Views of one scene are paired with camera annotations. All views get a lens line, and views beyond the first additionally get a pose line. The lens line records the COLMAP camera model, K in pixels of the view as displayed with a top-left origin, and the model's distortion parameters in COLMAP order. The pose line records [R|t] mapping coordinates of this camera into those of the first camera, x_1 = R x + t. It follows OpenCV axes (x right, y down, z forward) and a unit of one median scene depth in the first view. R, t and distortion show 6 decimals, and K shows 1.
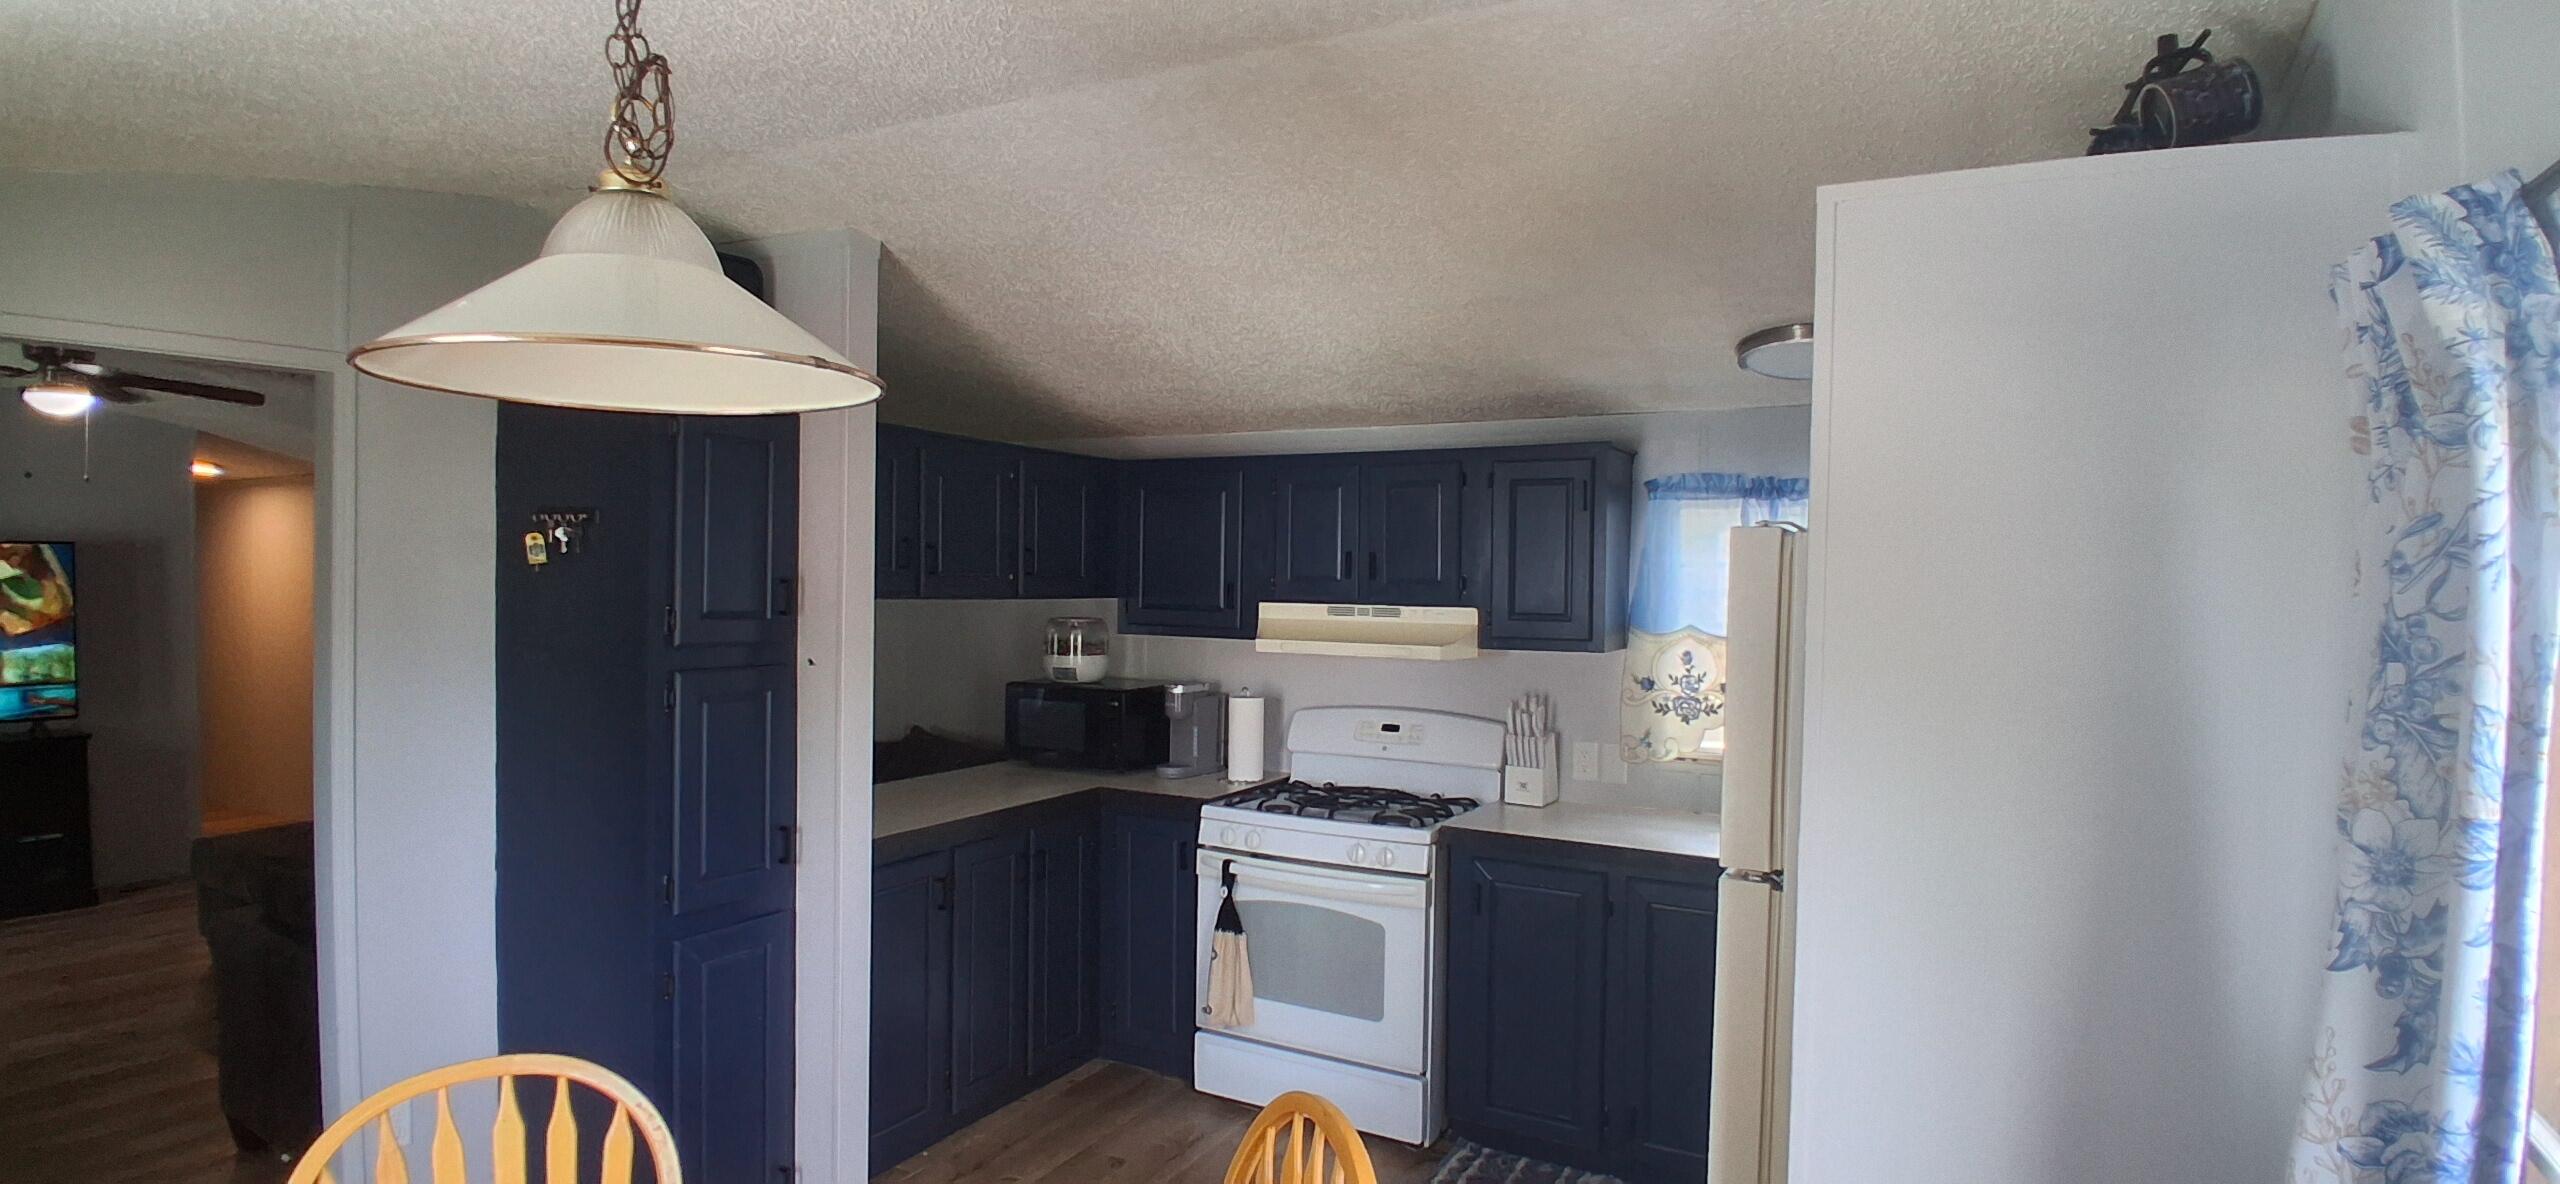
lens RADIAL K [[1356.5, 0, 1280.0], [0, 1356.5, 592.0], [0, 0, 1]] dist [-0.001505, -0.000161]
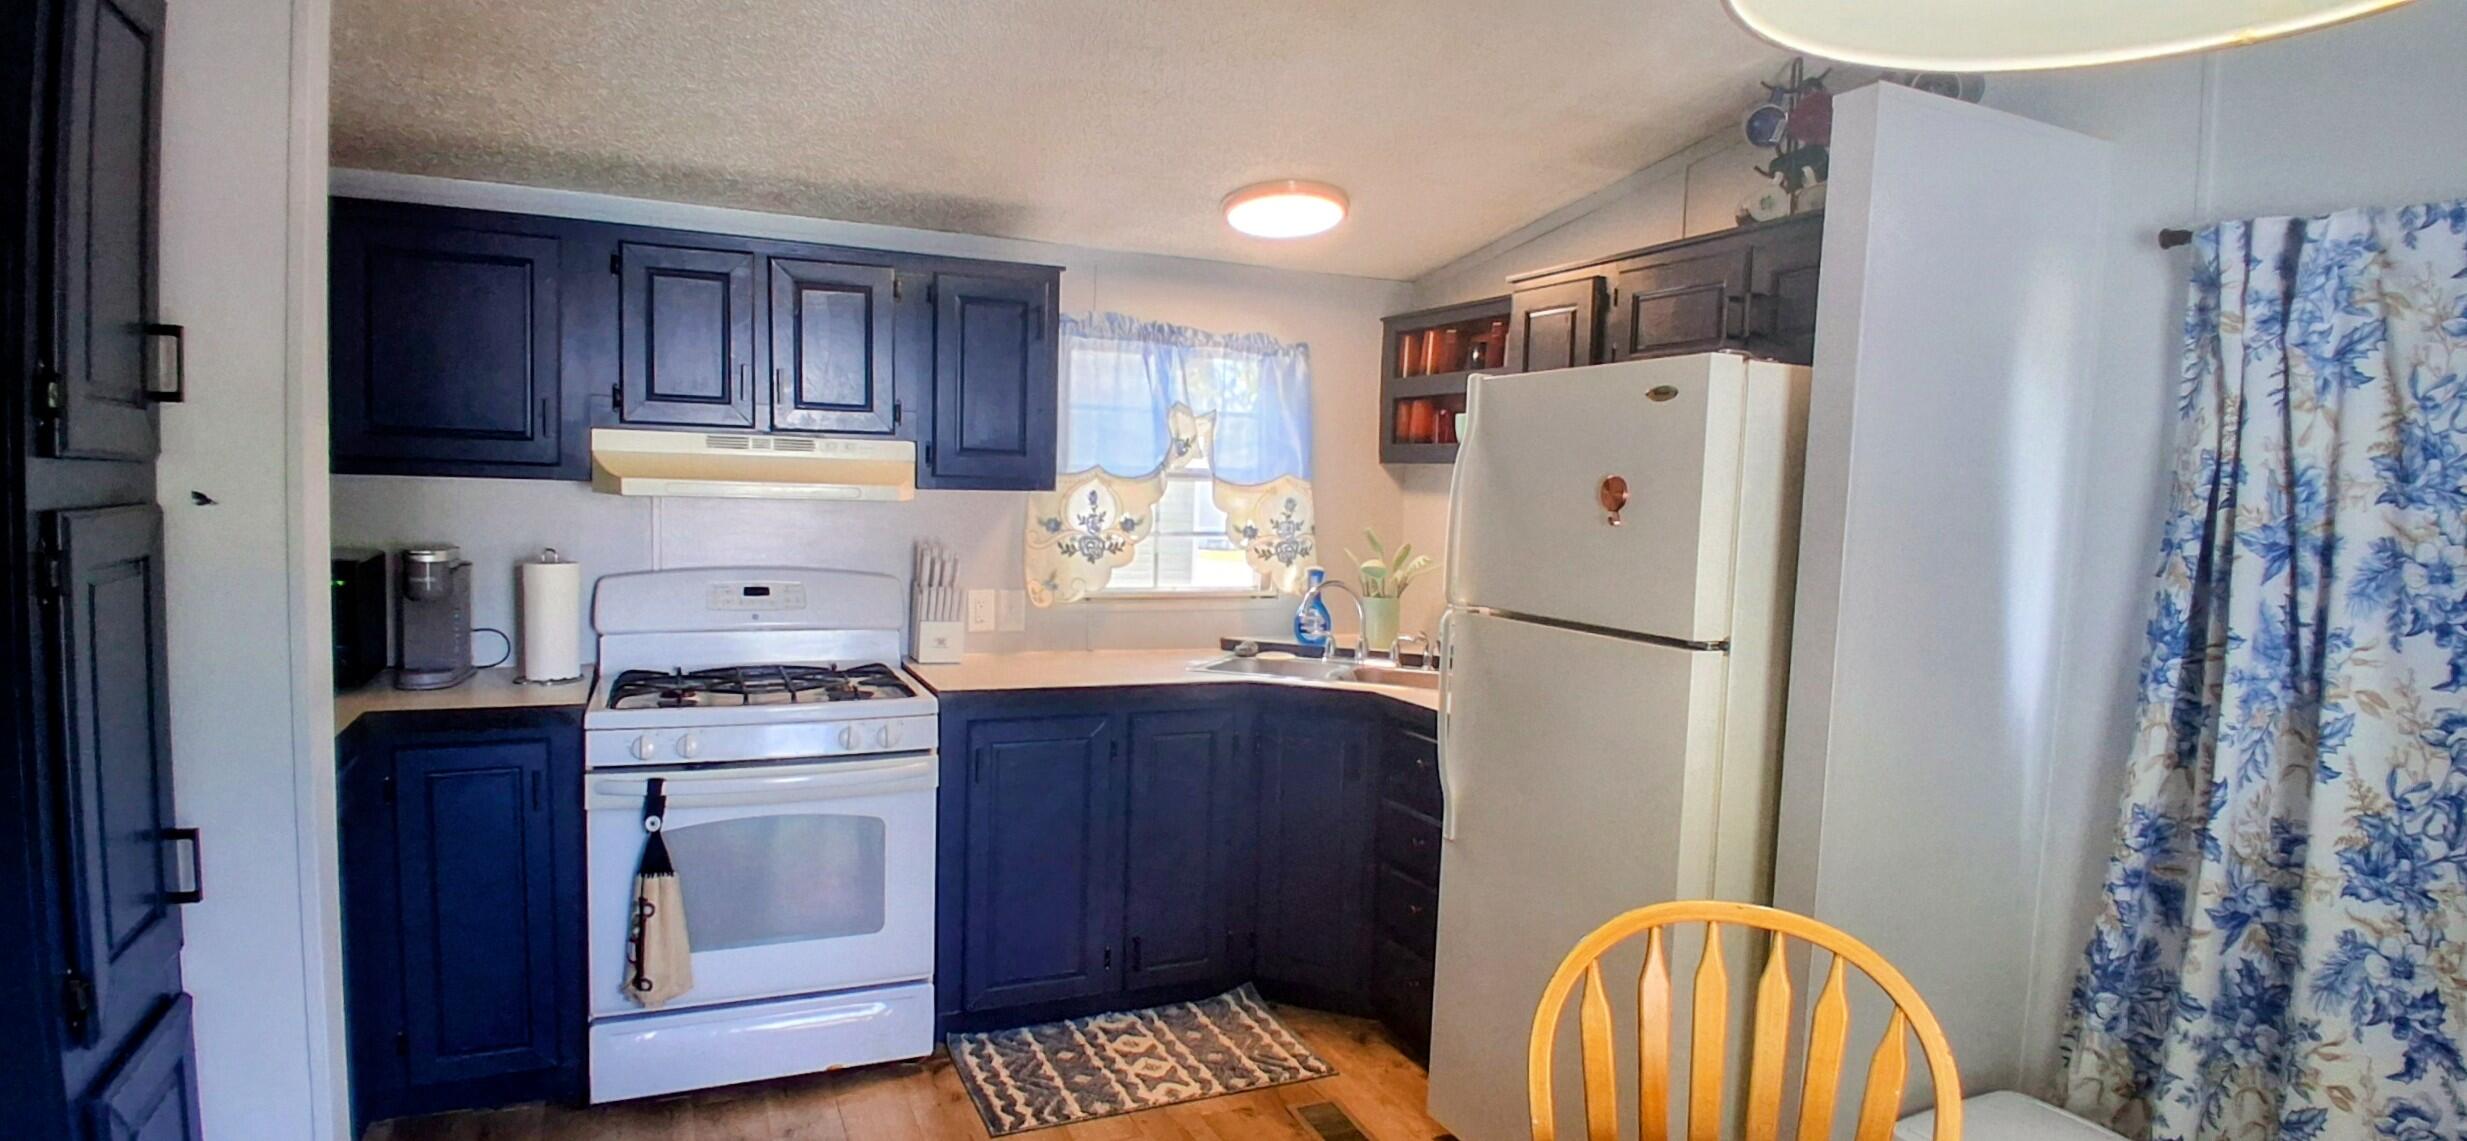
lens RADIAL K [[1276.5, 0, 1233.5], [0, 1276.5, 570.5], [0, 0, 1]] dist [-0.001405, -0.000168]
pose [[0.592016, -0.051348, 0.804289, -0.399922], [-0.018625, 0.996830, 0.077349, 0.027140], [-0.805711, -0.060772, 0.589183, 0.353677]]
